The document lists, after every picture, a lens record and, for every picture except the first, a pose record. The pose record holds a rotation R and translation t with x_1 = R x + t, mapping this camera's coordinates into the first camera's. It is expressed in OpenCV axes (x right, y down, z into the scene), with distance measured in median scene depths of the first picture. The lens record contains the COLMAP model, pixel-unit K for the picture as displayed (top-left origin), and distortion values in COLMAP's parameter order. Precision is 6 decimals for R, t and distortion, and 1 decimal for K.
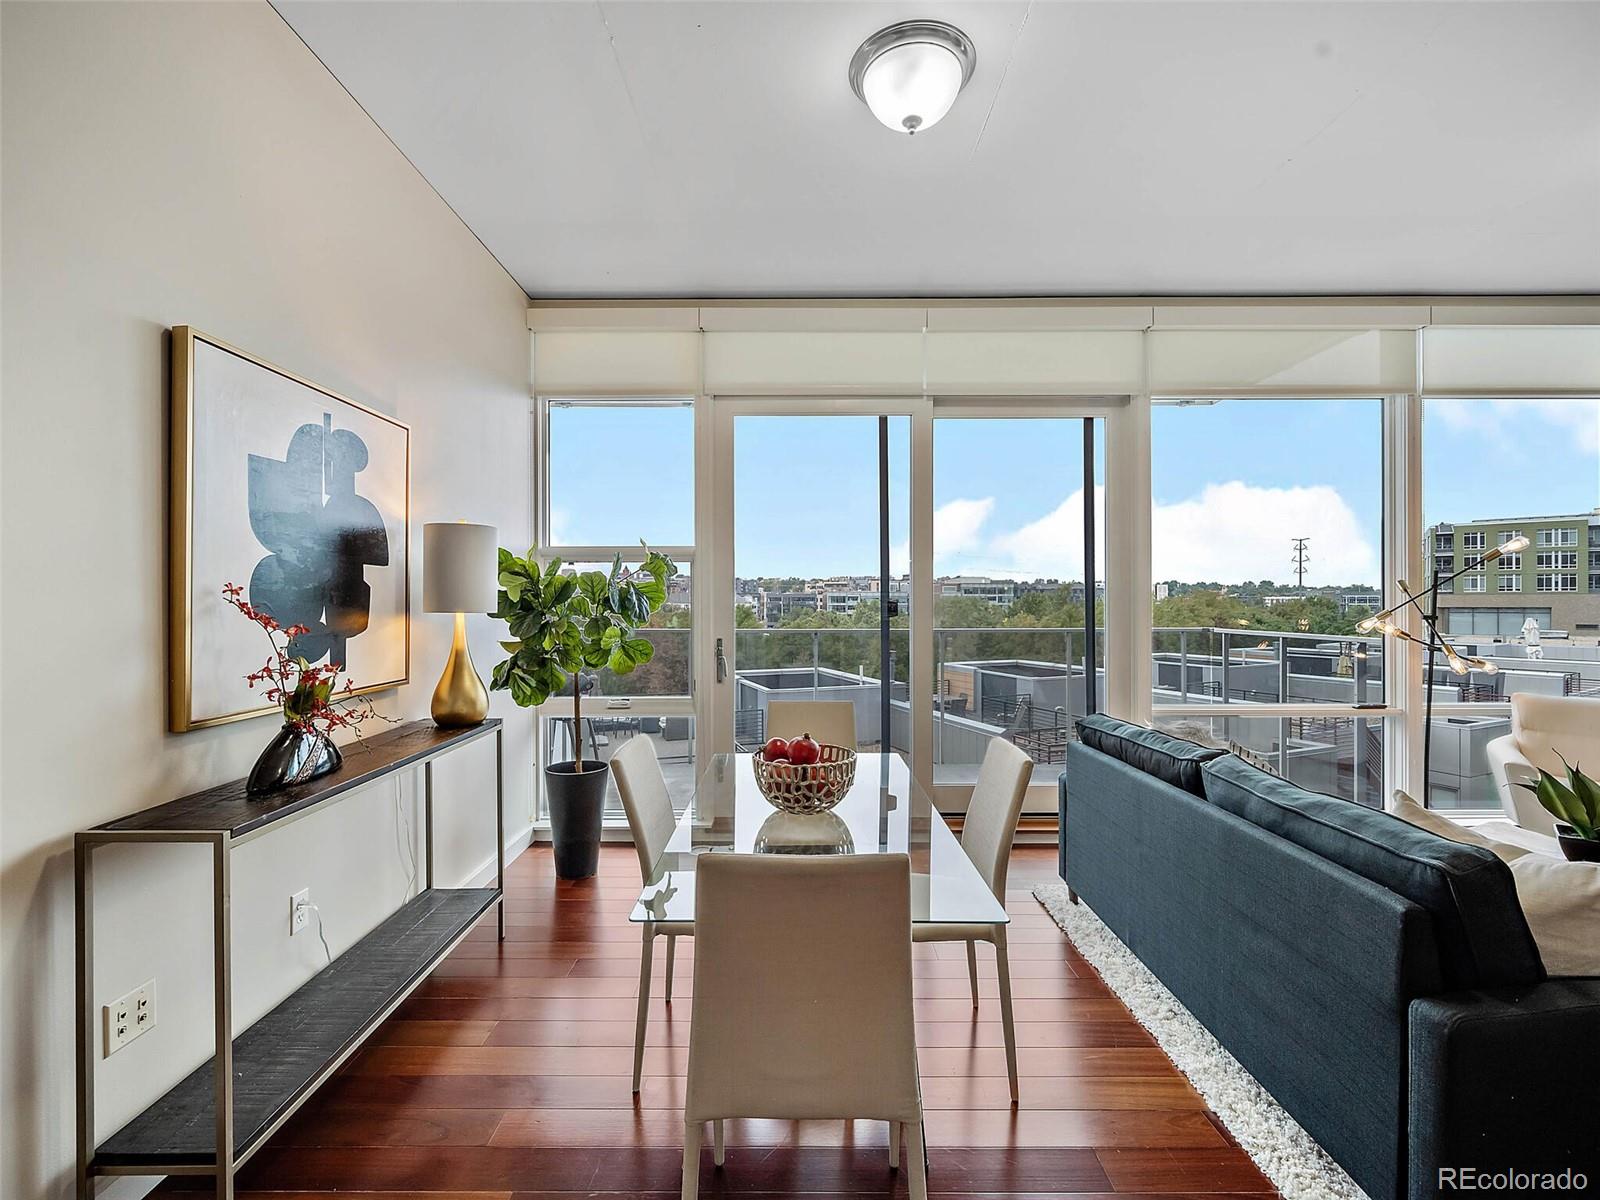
lens RADIAL K [[713.3, 0, 794.9], [0, 713.3, 600.4], [0, 0, 1]] dist [0.000031, 0.000314]
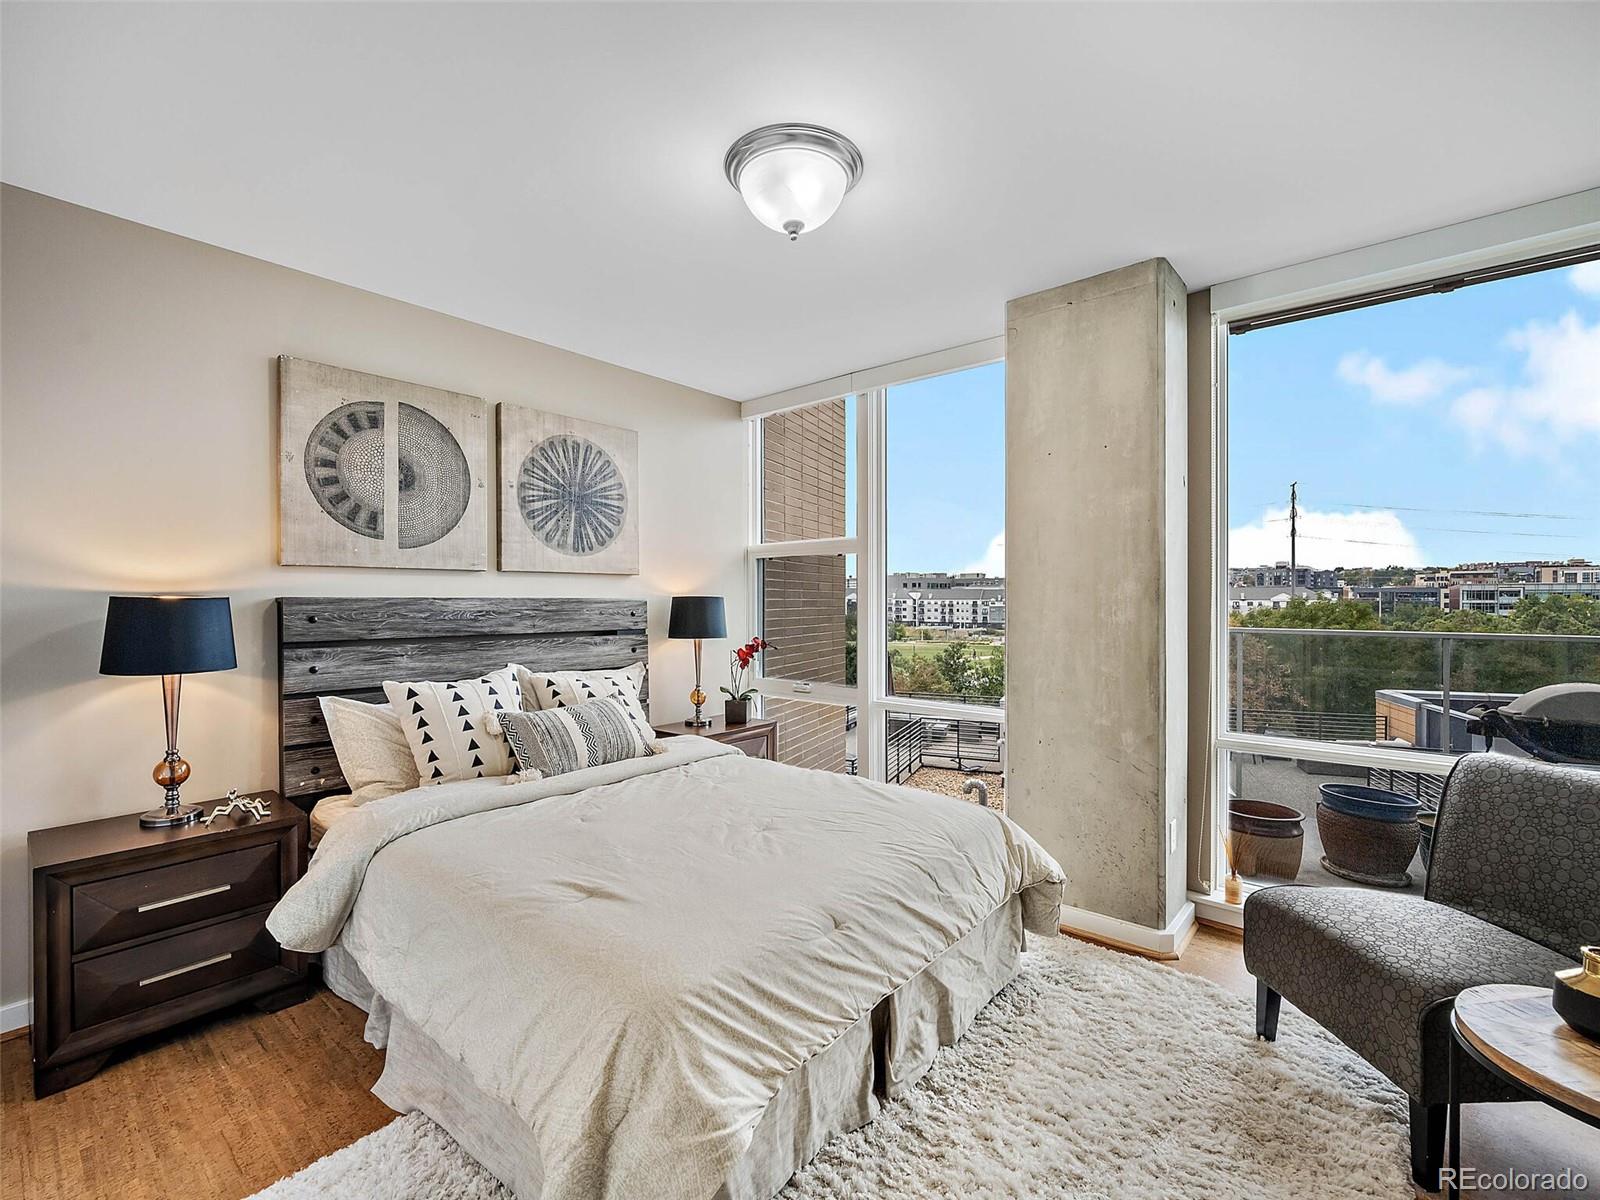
lens RADIAL K [[713.3, 0, 791.1], [0, 713.3, 595.1], [0, 0, 1]] dist [0.000031, 0.000314]
pose [[0.763471, -0.003790, -0.645831, -0.480169], [0.002007, 0.999992, -0.003496, 0.011028], [0.645839, 0.001373, 0.763472, 0.148150]]
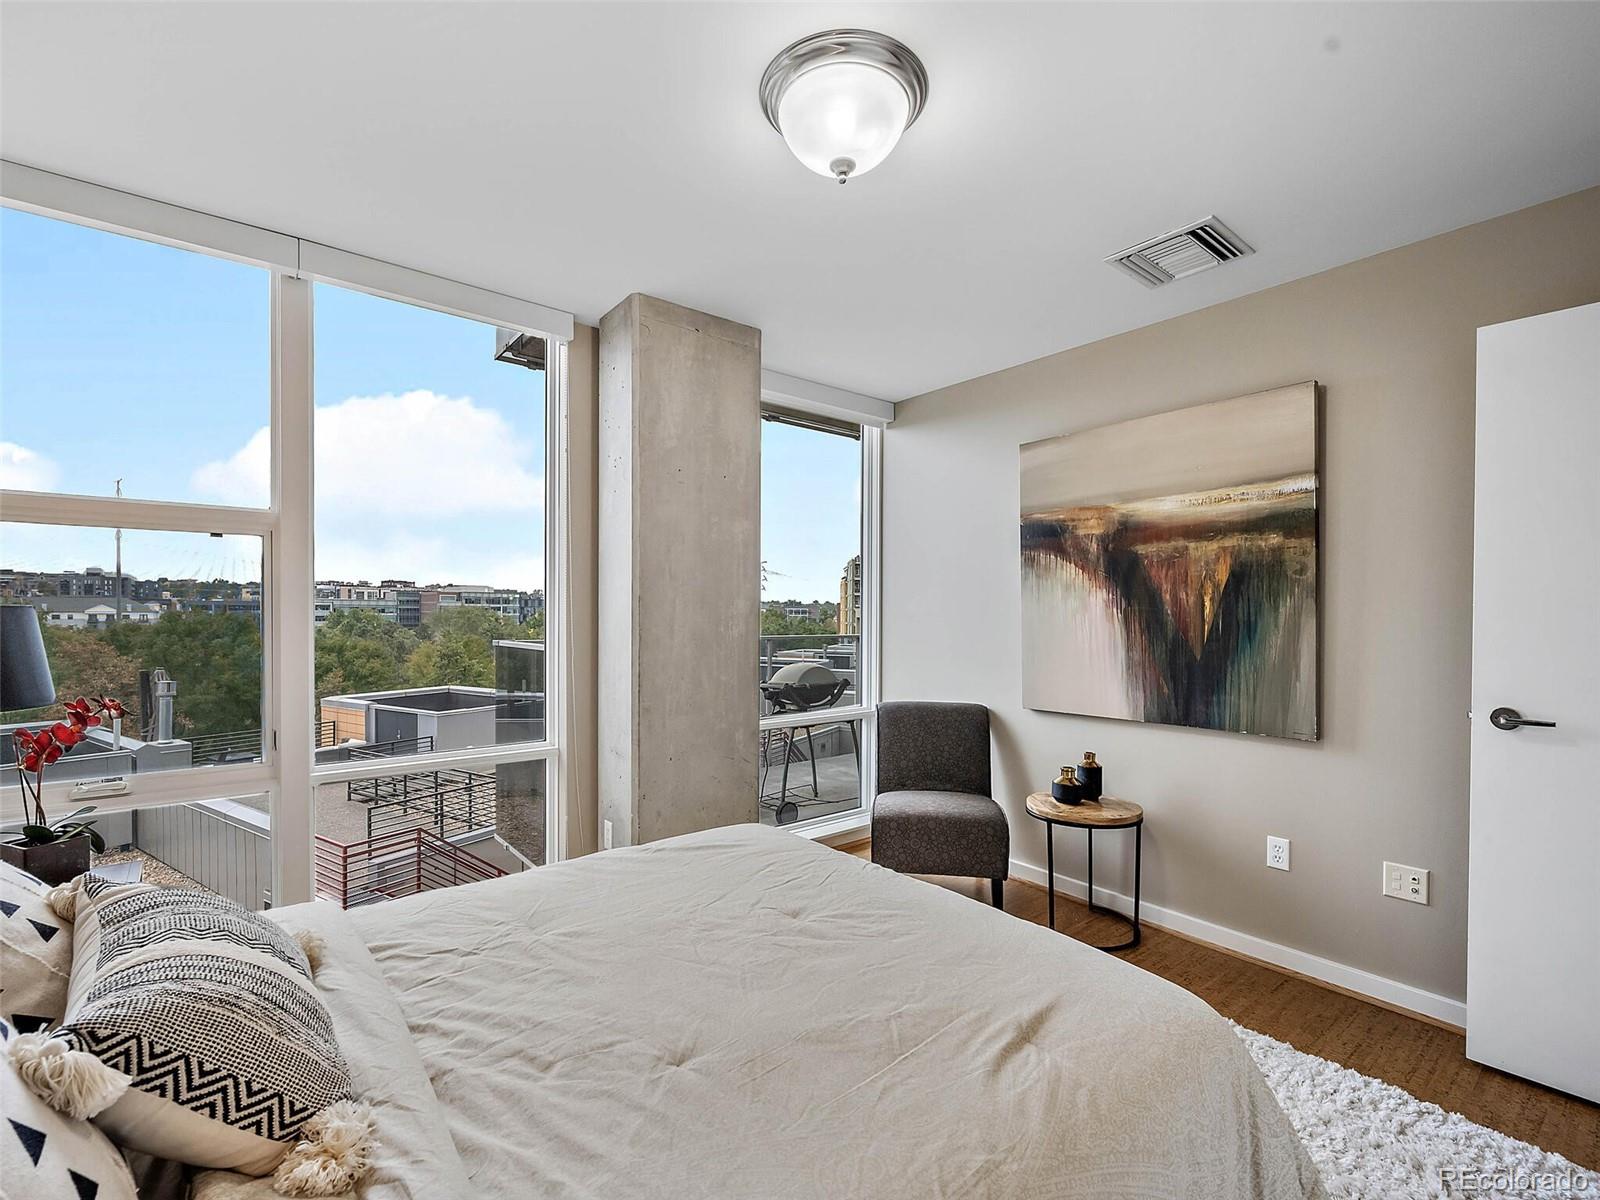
lens RADIAL K [[713.3, 0, 805.4], [0, 713.3, 614.8], [0, 0, 1]] dist [0.000031, 0.000314]
pose [[0.771481, 0.002188, 0.636248, -1.263846], [-0.005477, 0.999980, 0.003203, 0.009859], [-0.636229, -0.005956, 0.771478, 0.245704]]
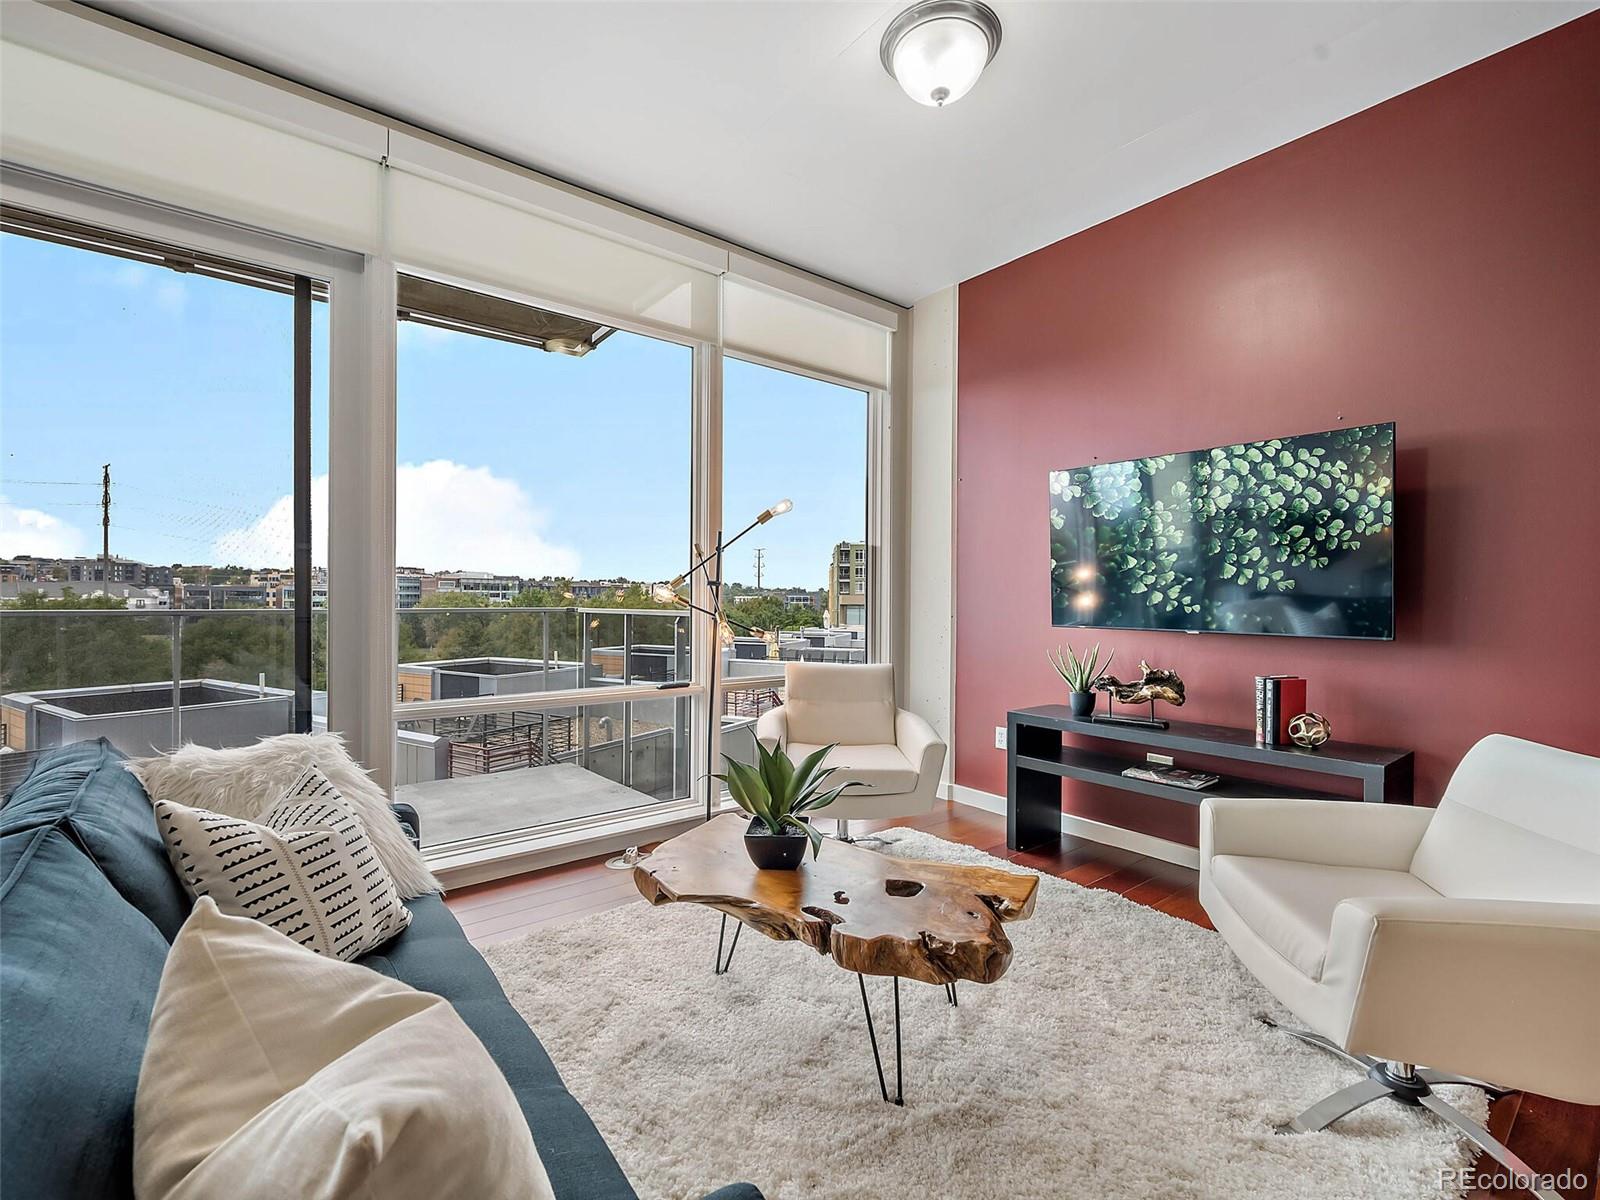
lens RADIAL K [[713.3, 0, 791.1], [0, 713.3, 602.8], [0, 0, 1]] dist [0.000031, 0.000314]
pose [[0.789583, 0.003726, 0.613632, 0.359357], [-0.008073, 0.999958, 0.004317, 0.038363], [-0.613590, -0.008363, 0.789580, 0.197486]]
